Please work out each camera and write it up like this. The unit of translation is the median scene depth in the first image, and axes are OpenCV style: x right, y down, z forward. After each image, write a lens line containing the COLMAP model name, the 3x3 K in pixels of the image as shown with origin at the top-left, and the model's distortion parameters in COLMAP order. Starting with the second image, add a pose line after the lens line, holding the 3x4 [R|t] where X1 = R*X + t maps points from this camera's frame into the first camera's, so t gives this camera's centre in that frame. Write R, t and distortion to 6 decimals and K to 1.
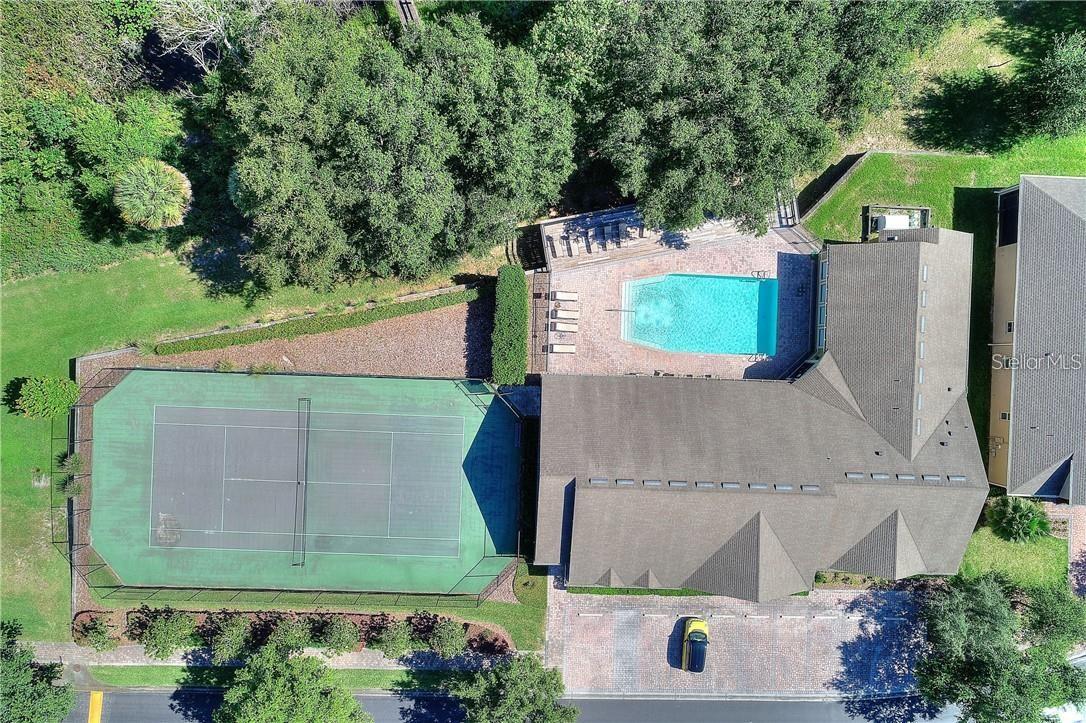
lens RADIAL K [[737.6, 0, 543.0], [0, 737.6, 361.5], [0, 0, 1]] dist [-0.004932, -0.005064]
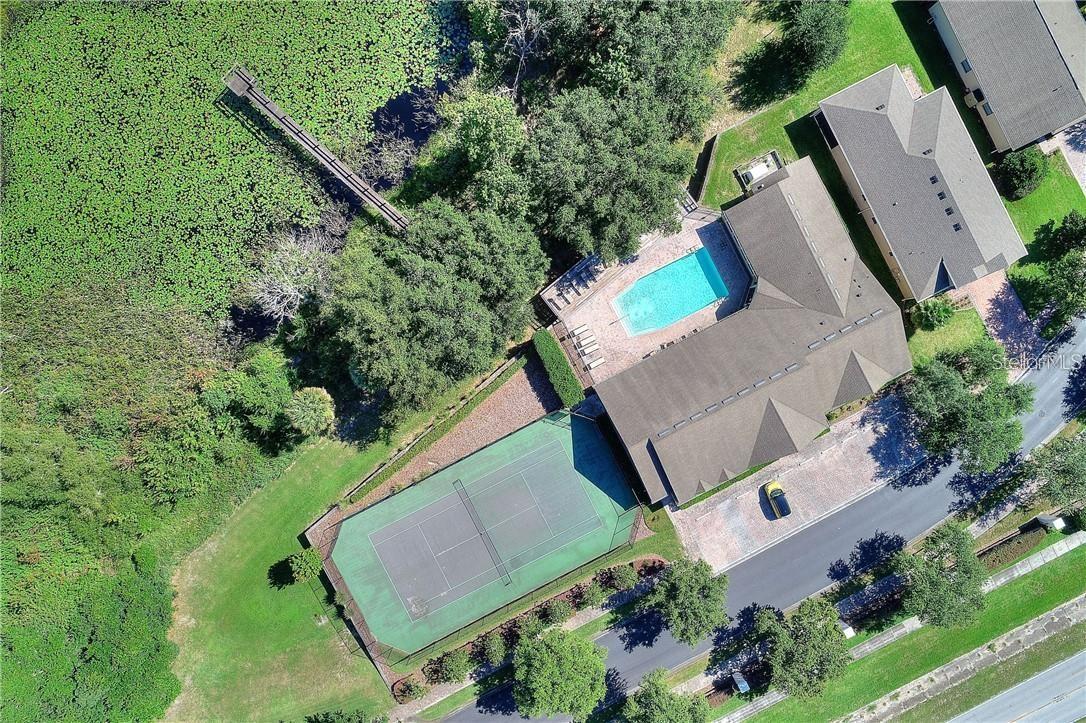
lens RADIAL K [[737.6, 0, 543.0], [0, 737.6, 361.5], [0, 0, 1]] dist [-0.004932, -0.005064]
pose [[0.873885, -0.485917, -0.014505, -0.041484], [0.486074, 0.873856, 0.010418, -0.086197], [0.007613, -0.016155, 0.999841, -0.433722]]
